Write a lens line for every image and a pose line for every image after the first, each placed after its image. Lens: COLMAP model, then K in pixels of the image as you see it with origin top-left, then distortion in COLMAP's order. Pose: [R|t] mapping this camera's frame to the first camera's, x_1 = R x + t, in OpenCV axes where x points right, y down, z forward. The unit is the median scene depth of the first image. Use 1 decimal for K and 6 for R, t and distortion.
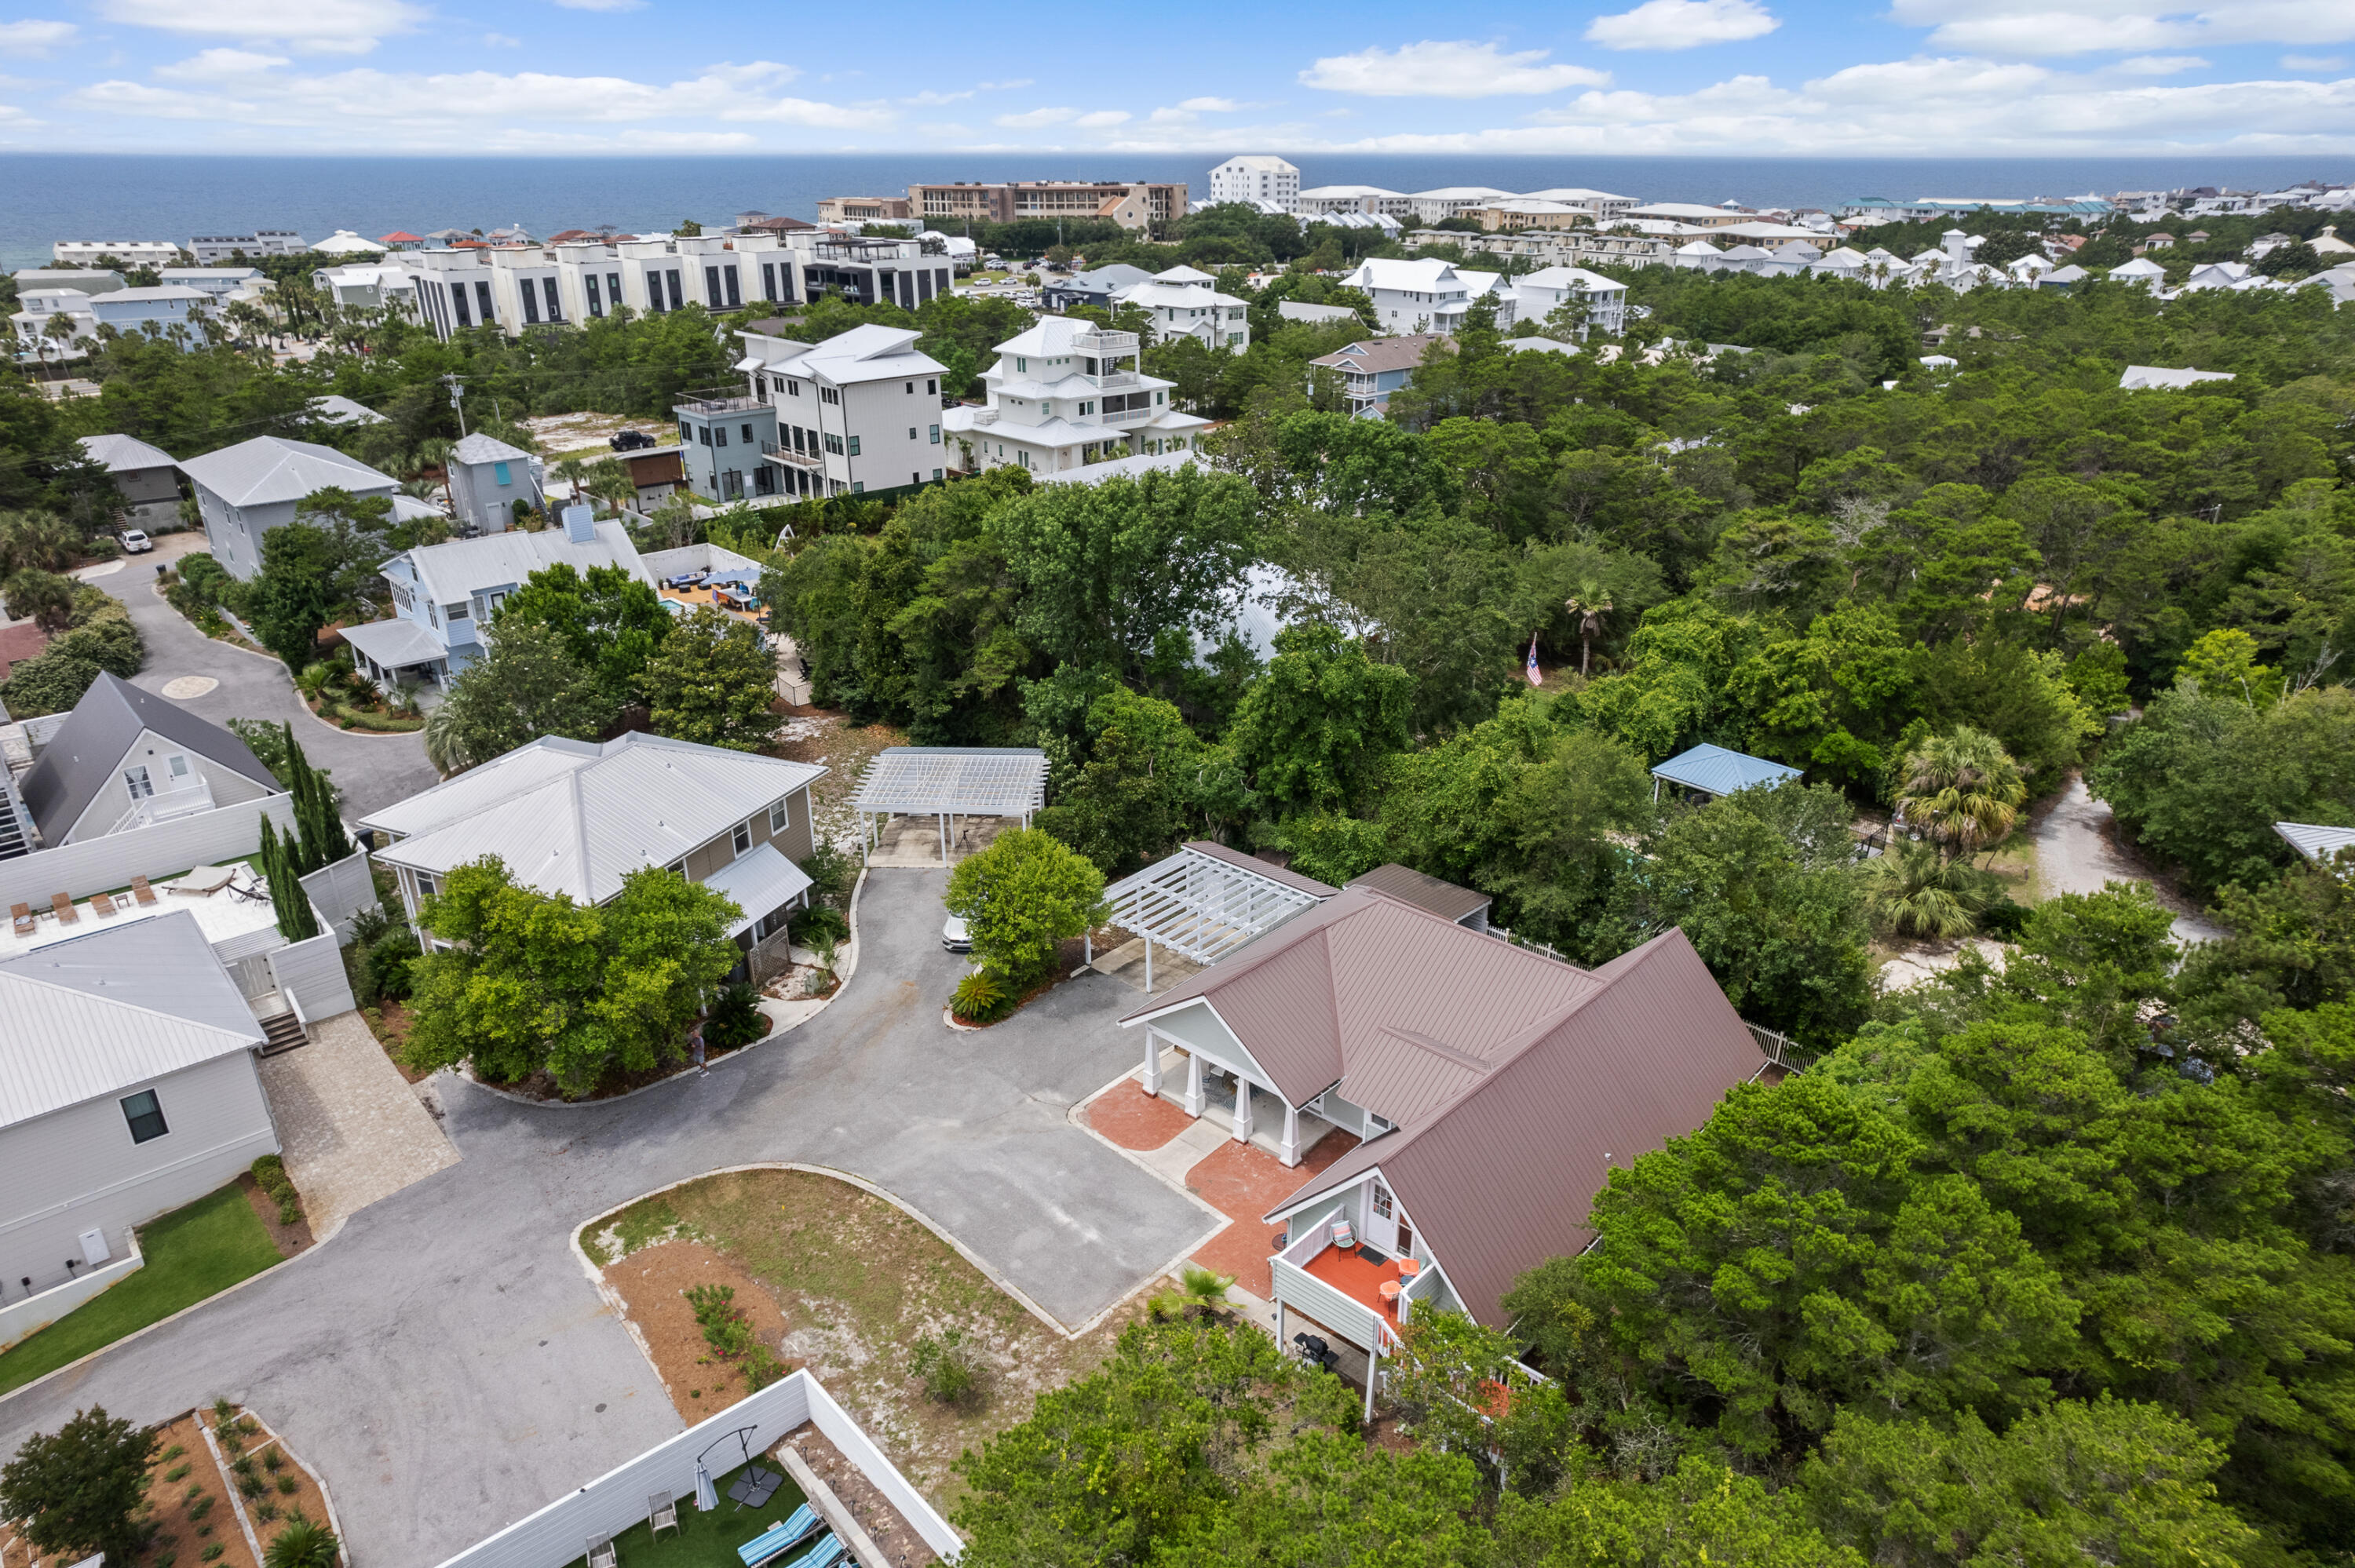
lens RADIAL K [[1512.5, 0, 1180.7], [0, 1512.5, 814.2], [0, 0, 1]] dist [-0.080694, 0.071217]
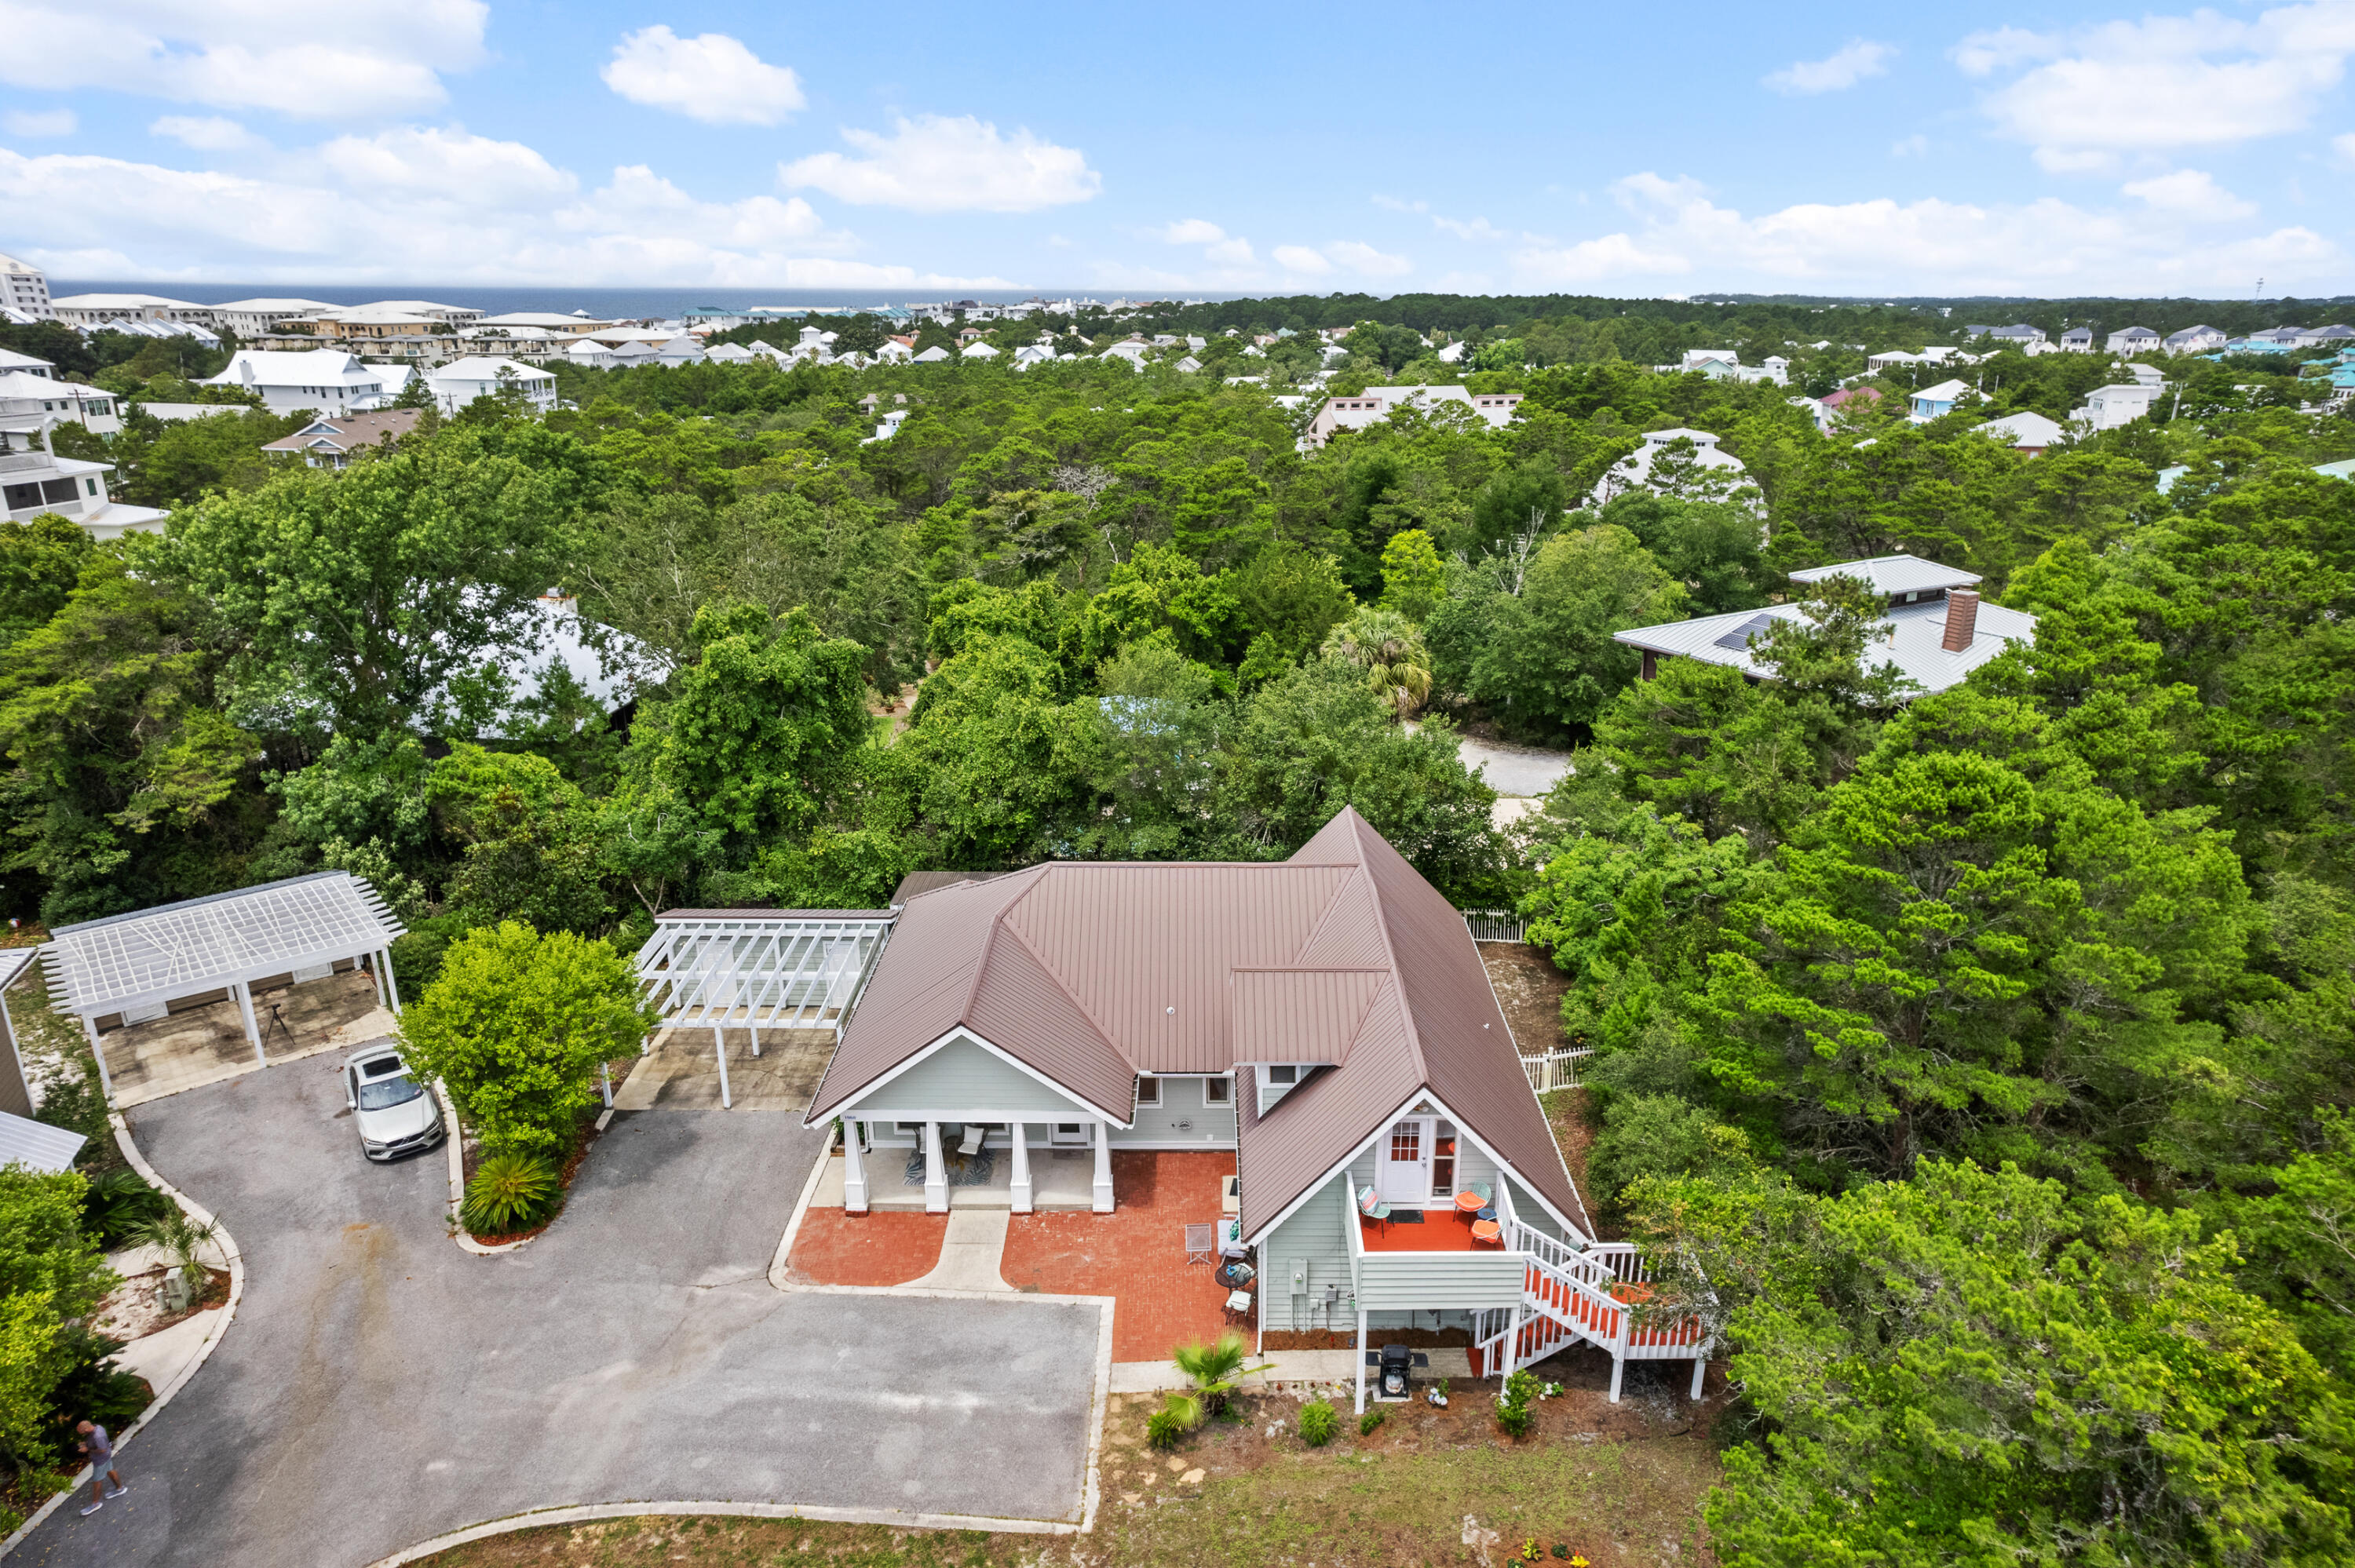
lens RADIAL K [[1485.6, 0, 1243.1], [0, 1485.6, 842.0], [0, 0, 1]] dist [-0.088328, 0.063958]
pose [[0.722327, -0.231541, 0.651638, -0.223889], [0.266550, 0.962694, 0.046600, 0.024869], [-0.638118, 0.140034, 0.757097, 0.249130]]
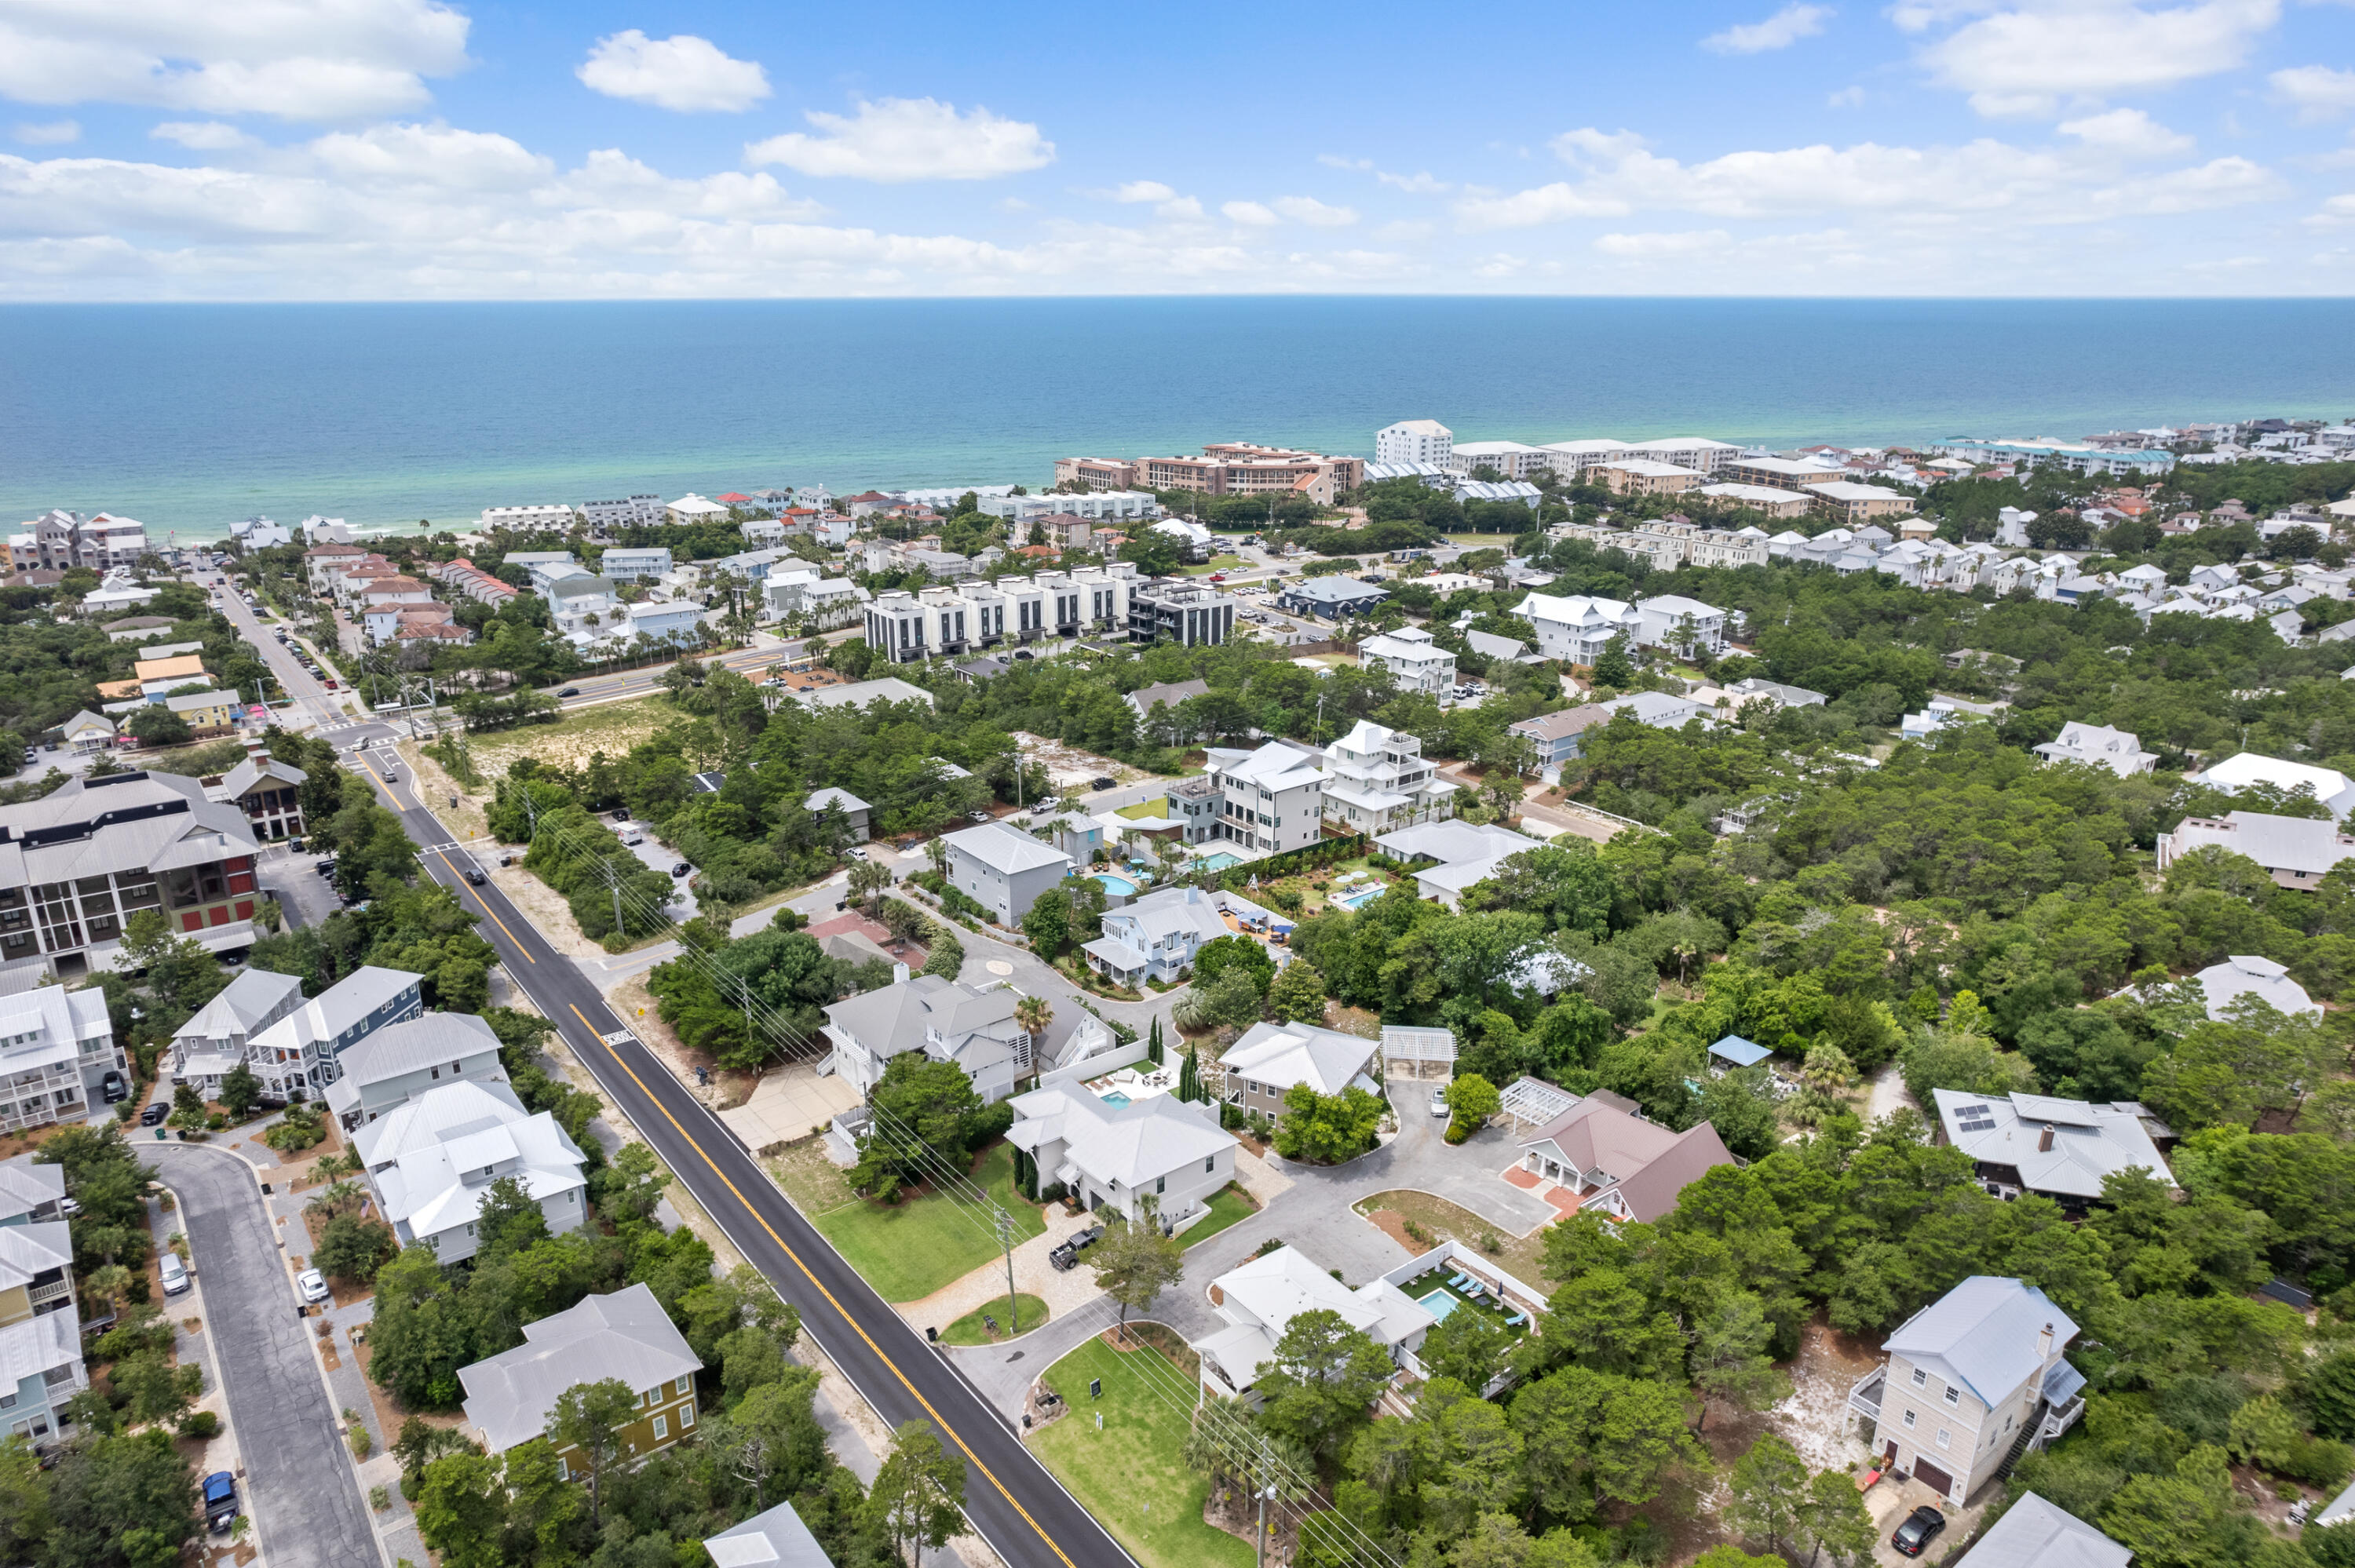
lens RADIAL K [[1520.7, 0, 1165.5], [0, 1520.7, 807.8], [0, 0, 1]] dist [-0.069441, 0.048325]
pose [[0.996633, 0.026086, -0.077738, -0.371708], [-0.032857, 0.995654, -0.087140, -0.174057], [0.075127, 0.089401, 0.993158, -1.484633]]
